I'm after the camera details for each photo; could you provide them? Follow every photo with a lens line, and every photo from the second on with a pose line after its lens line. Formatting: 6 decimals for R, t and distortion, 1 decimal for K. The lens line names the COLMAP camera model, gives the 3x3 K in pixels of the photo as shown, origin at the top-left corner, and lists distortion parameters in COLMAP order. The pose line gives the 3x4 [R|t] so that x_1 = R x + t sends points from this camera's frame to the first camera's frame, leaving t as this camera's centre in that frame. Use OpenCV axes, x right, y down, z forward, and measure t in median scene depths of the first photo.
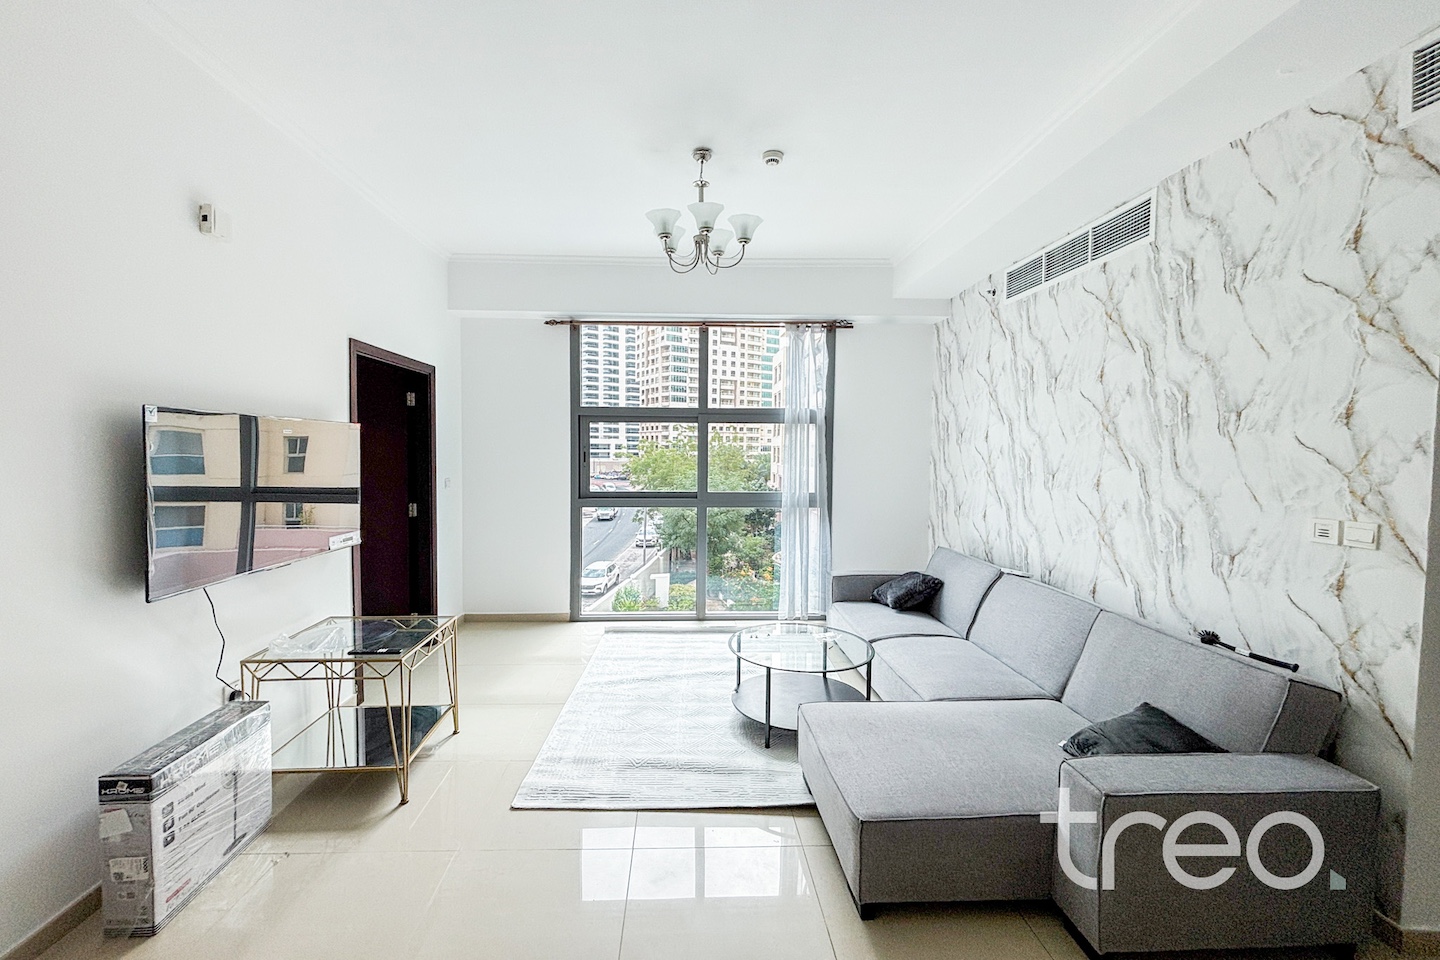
lens RADIAL K [[605.7, 0, 714.1], [0, 605.7, 470.6], [0, 0, 1]] dist [-0.002884, -0.000808]
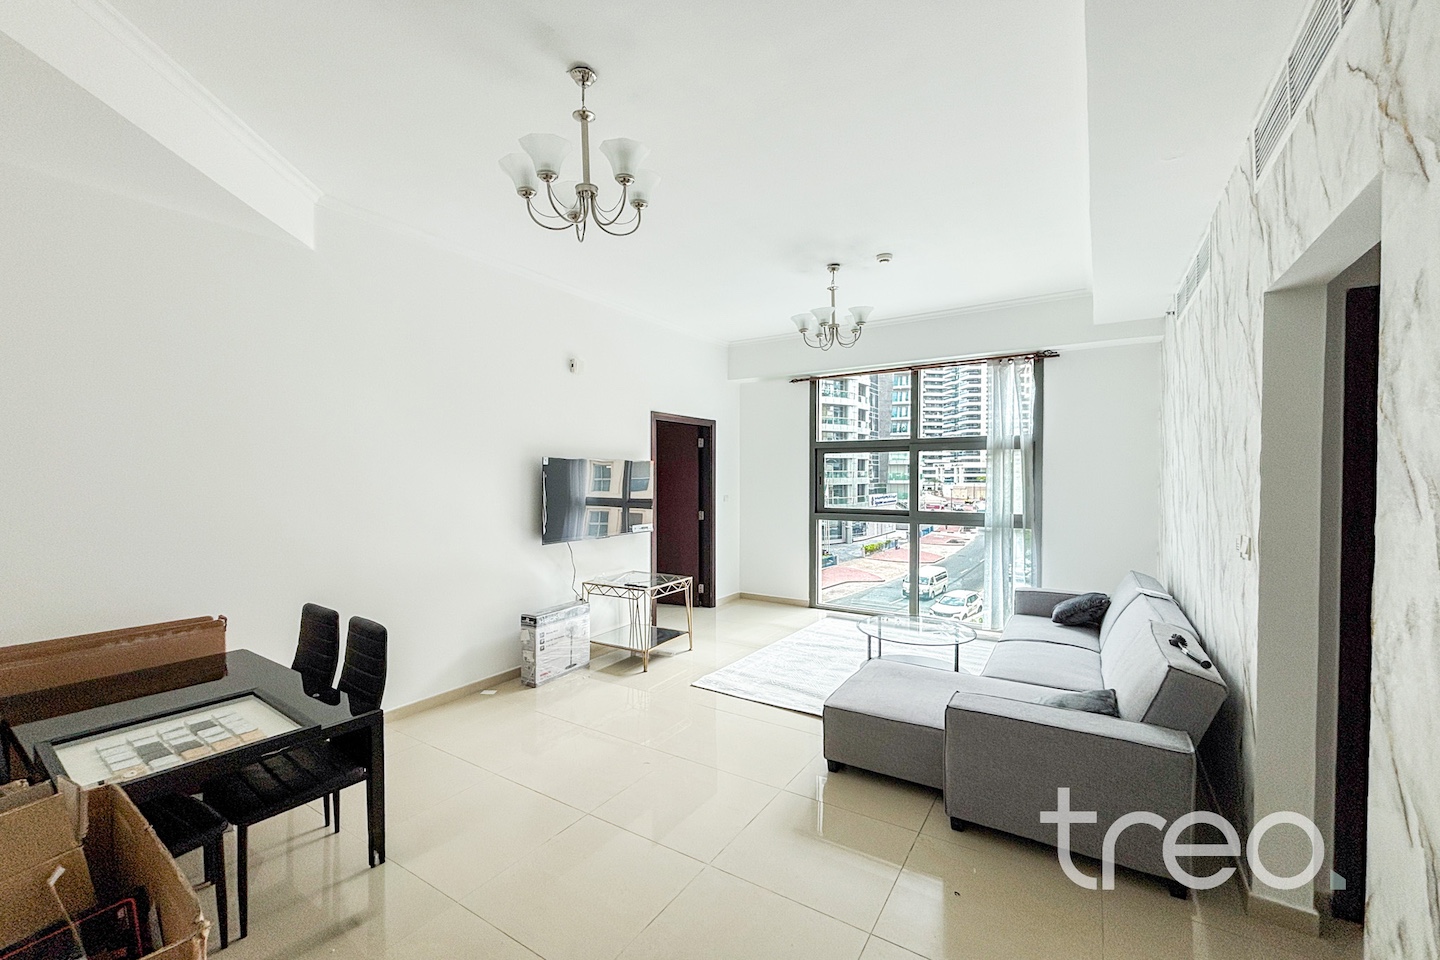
lens RADIAL K [[605.7, 0, 714.1], [0, 605.7, 470.6], [0, 0, 1]] dist [-0.002884, -0.000808]
pose [[0.815628, -0.011851, -0.578456, 0.436313], [-0.013201, 0.999149, -0.039082, 0.011705], [0.578427, 0.039513, 0.814777, -0.233052]]
